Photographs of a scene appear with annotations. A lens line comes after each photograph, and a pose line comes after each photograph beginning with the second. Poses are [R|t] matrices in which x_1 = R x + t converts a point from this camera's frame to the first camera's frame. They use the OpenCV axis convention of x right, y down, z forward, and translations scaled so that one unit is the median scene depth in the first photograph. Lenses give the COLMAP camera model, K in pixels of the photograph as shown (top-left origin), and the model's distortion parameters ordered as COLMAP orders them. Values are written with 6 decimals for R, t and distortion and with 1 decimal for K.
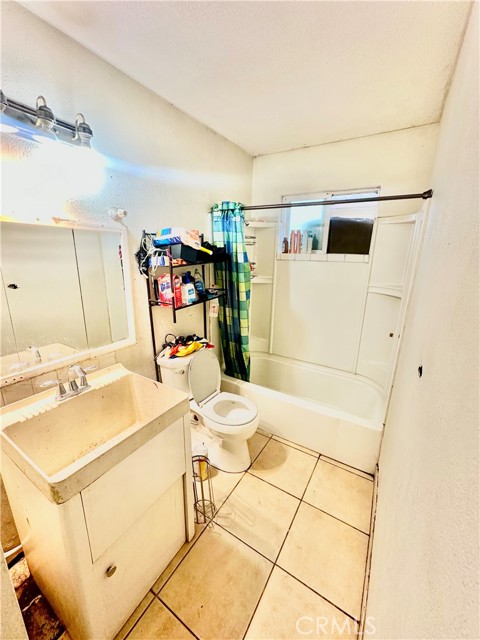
lens RADIAL K [[256.0, 0, 240.0], [0, 256.0, 320.0], [0, 0, 1]] dist [-0.001347, 0.000674]
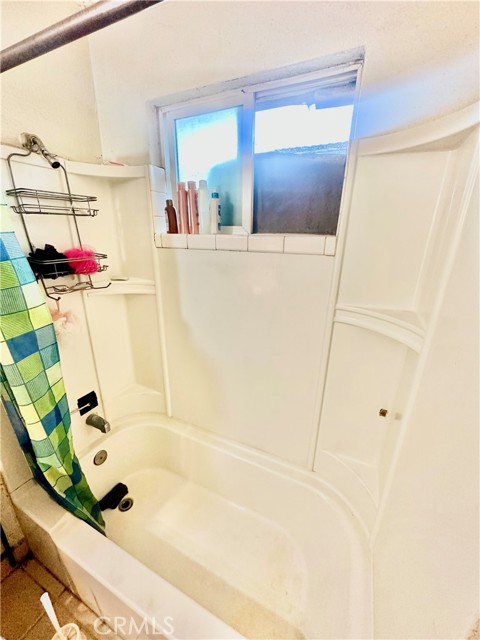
lens RADIAL K [[256.0, 0, 240.0], [0, 256.0, 320.0], [0, 0, 1]] dist [-0.001347, 0.000674]
pose [[0.994680, -0.042434, 0.093865, 0.263868], [0.034658, 0.995949, 0.082975, -0.138745], [-0.097006, -0.079280, 0.992121, 0.513748]]
